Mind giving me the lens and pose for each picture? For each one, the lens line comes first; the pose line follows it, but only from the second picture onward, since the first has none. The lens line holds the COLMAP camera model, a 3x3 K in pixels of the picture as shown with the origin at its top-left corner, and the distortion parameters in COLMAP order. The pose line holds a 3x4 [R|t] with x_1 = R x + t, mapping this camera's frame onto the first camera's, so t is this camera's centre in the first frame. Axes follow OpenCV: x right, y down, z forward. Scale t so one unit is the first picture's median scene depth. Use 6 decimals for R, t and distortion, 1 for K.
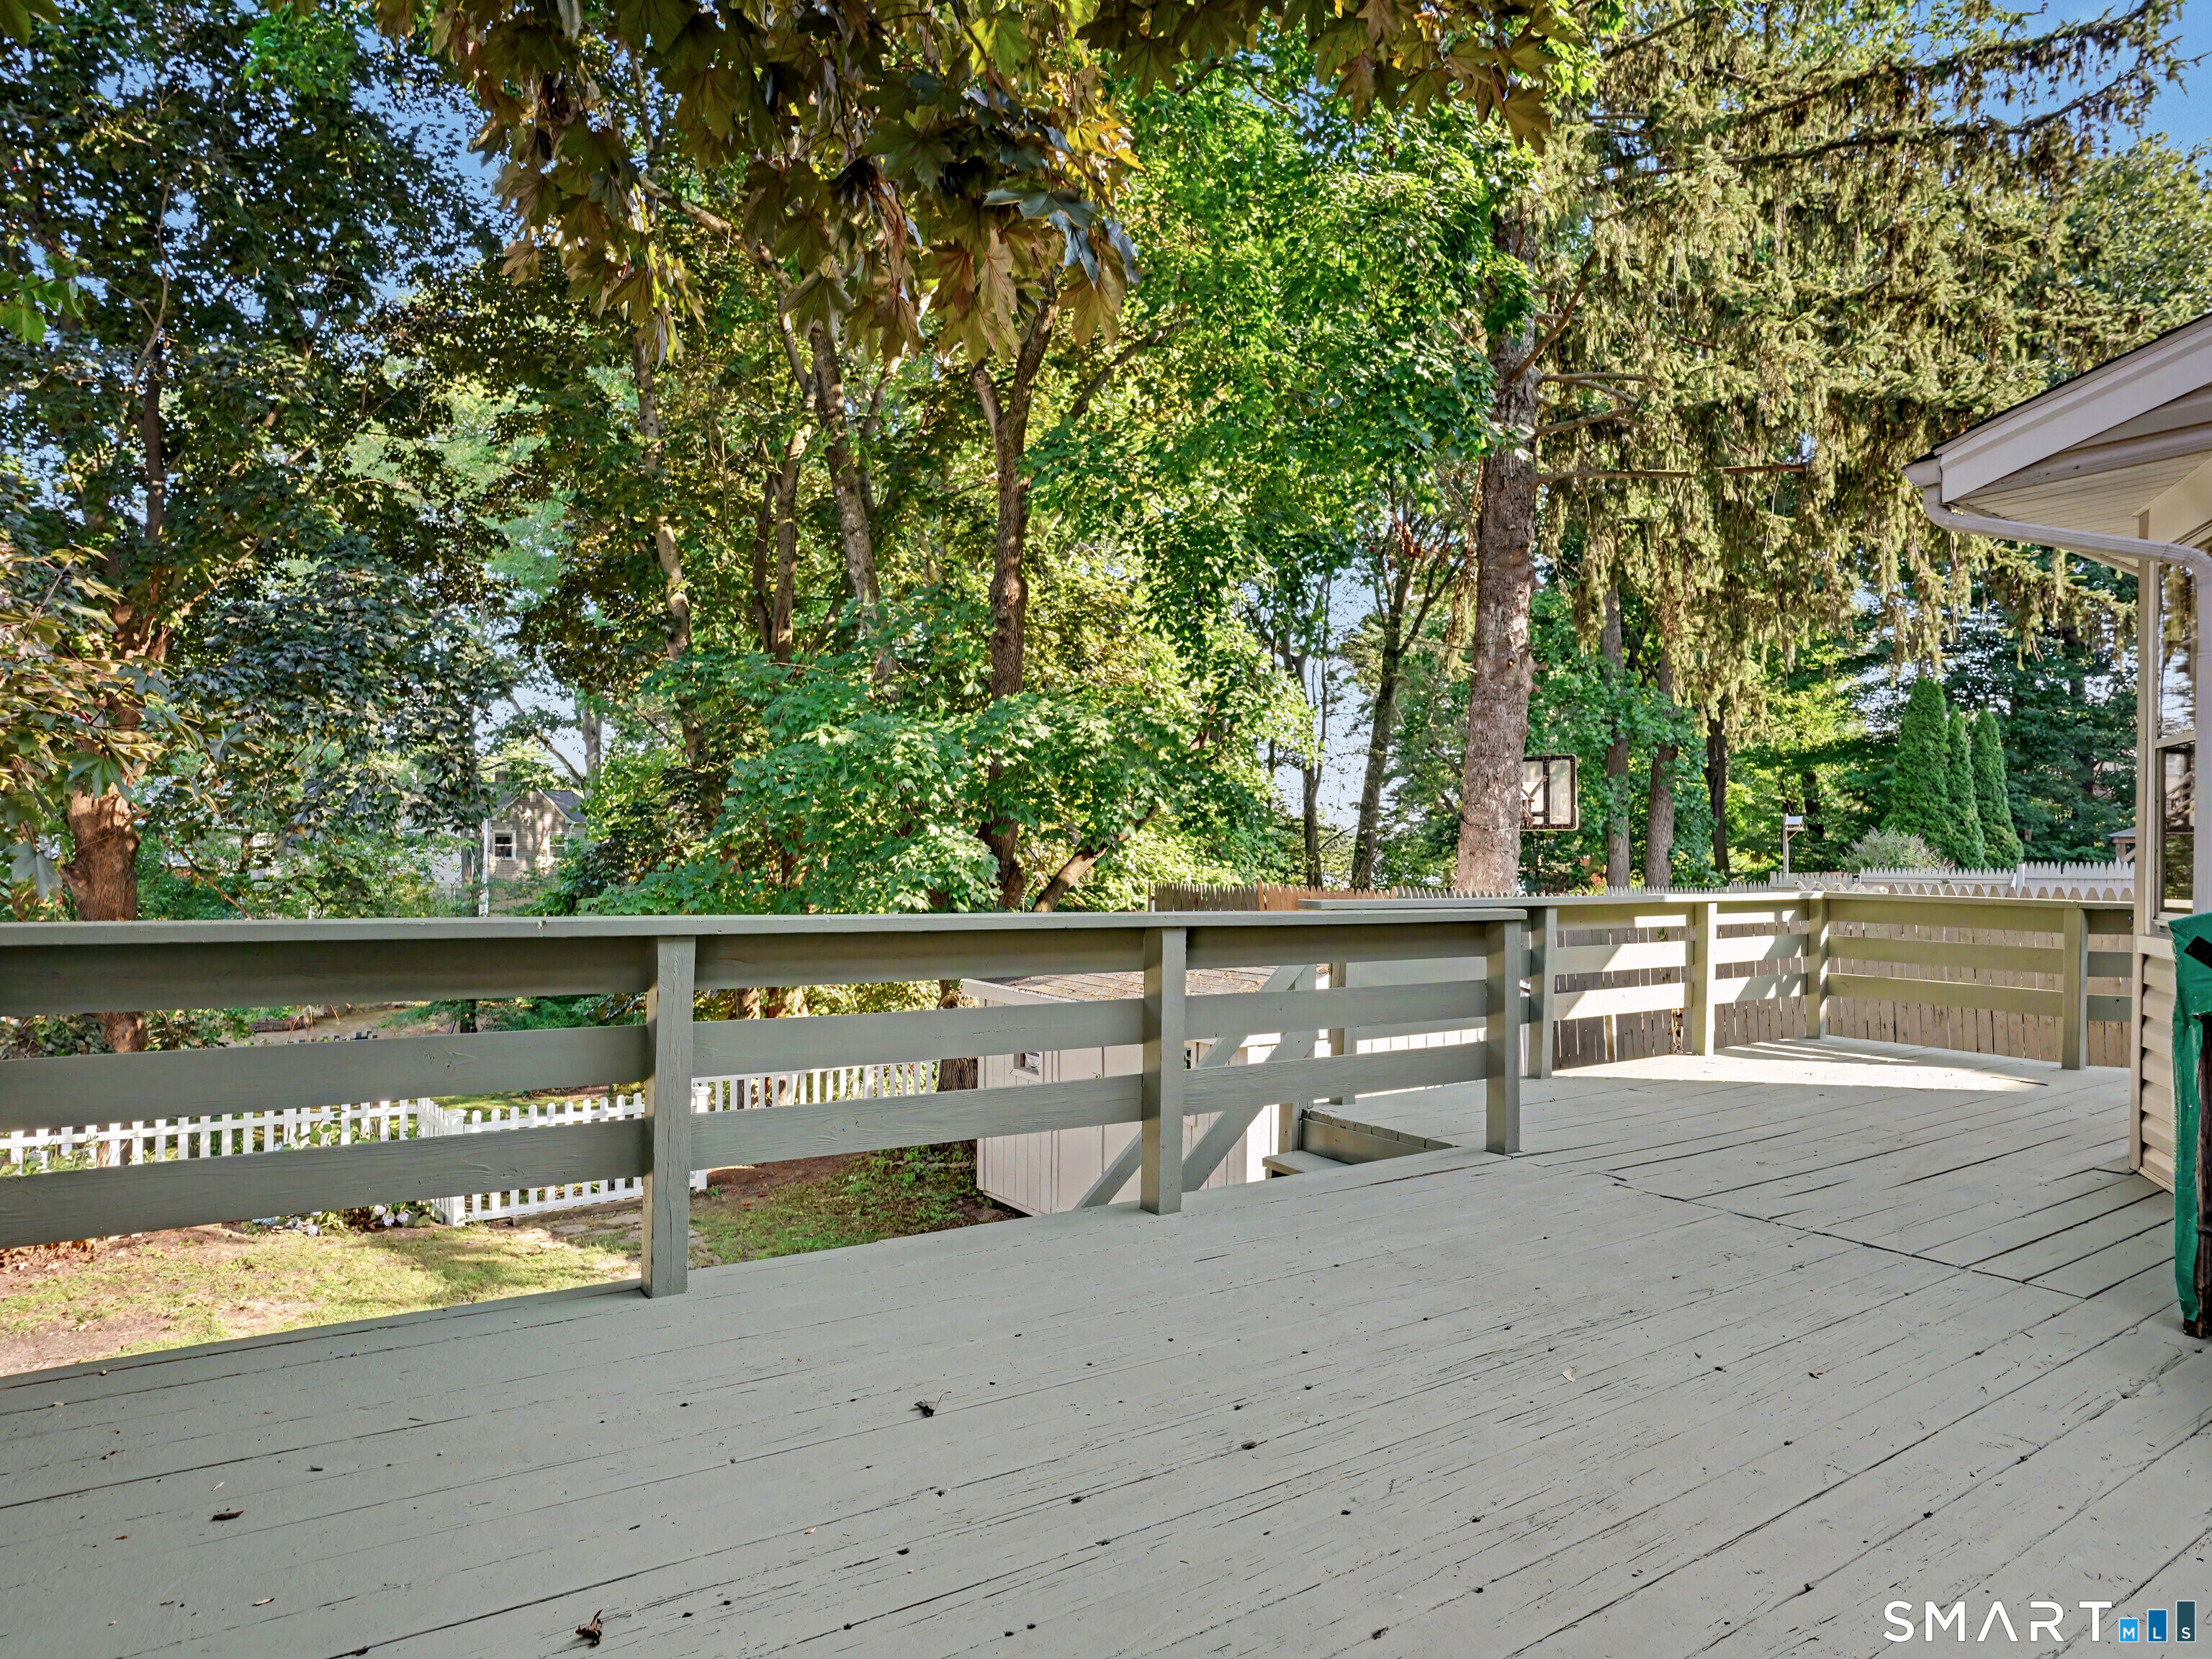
lens RADIAL K [[1346.1, 0, 1102.0], [0, 1346.1, 846.7], [0, 0, 1]] dist [-0.049008, 0.010148]
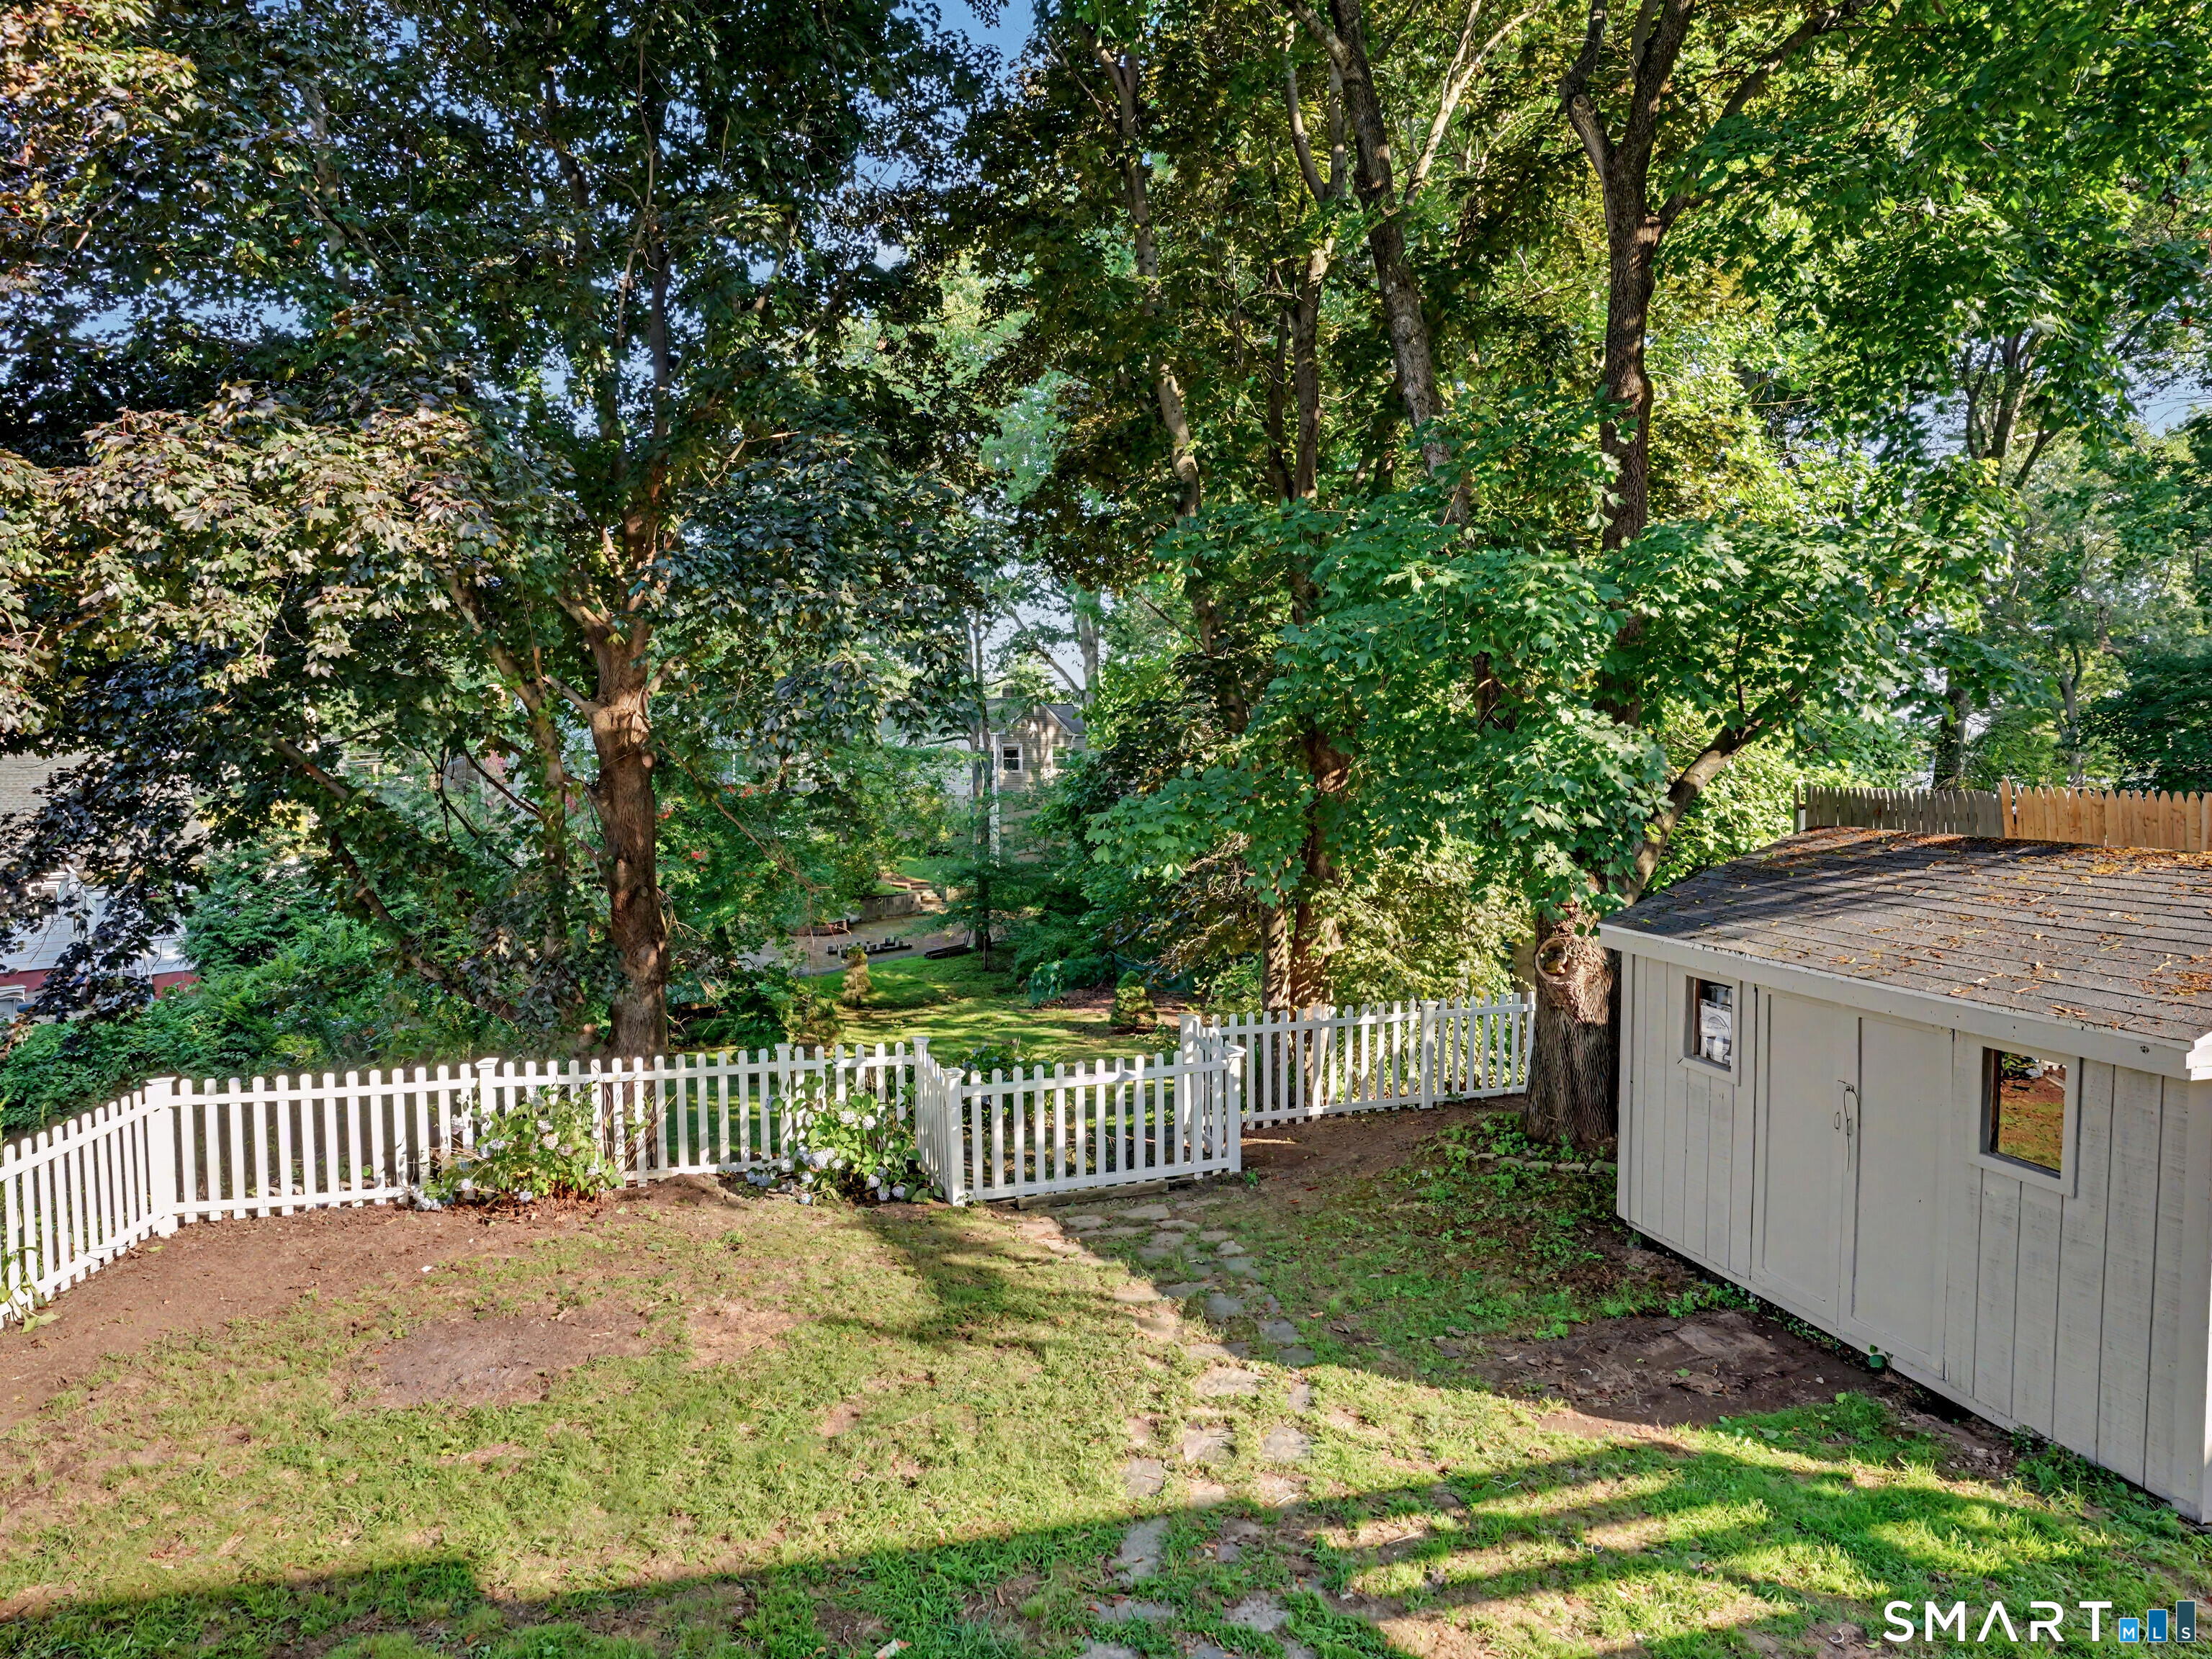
lens RADIAL K [[1336.7, 0, 1085.3], [0, 1336.7, 827.4], [0, 0, 1]] dist [-0.055293, 0.020491]
pose [[0.932698, -0.001870, -0.360654, -0.066584], [0.021623, 0.998478, 0.050745, 0.003160], [0.360010, -0.055128, 0.931318, 0.161769]]
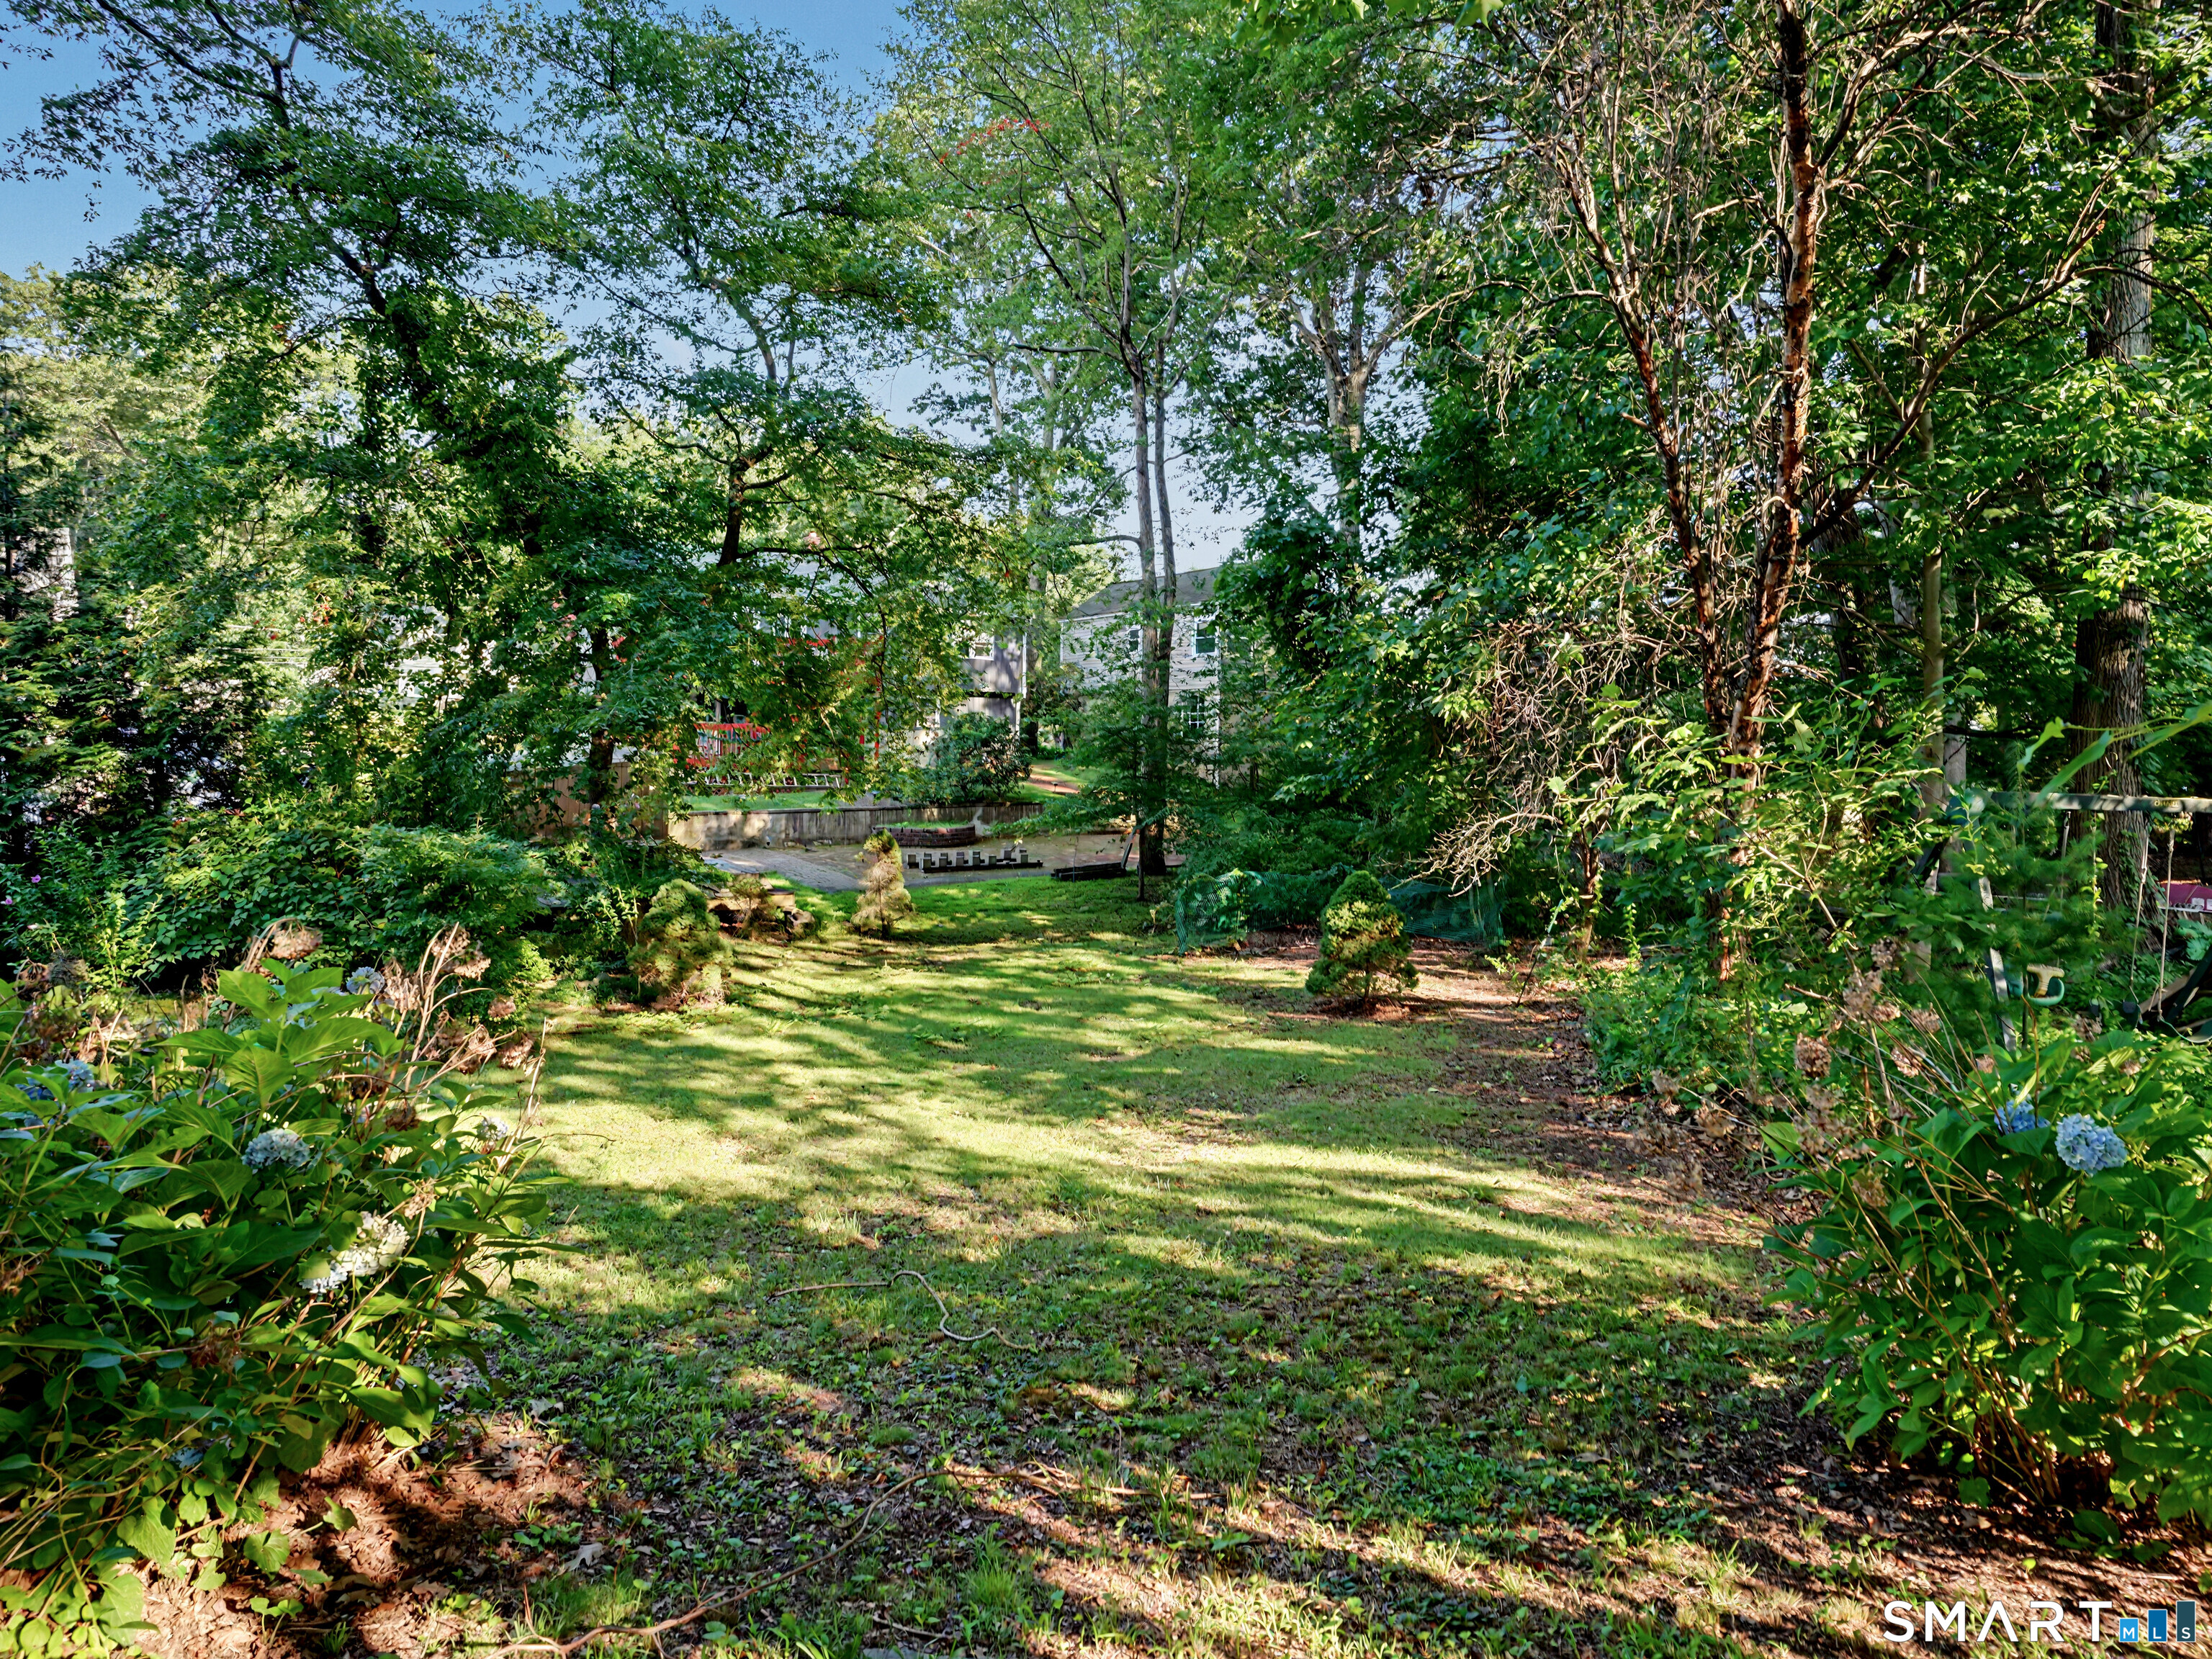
lens RADIAL K [[1239.7, 0, 1096.7], [0, 1239.7, 809.3], [0, 0, 1]] dist [-0.073155, 0.035638]
pose [[0.830050, 0.026763, -0.557046, -0.348545], [-0.009904, 0.999398, 0.033257, 0.205908], [0.557601, -0.022088, 0.829815, 1.051341]]
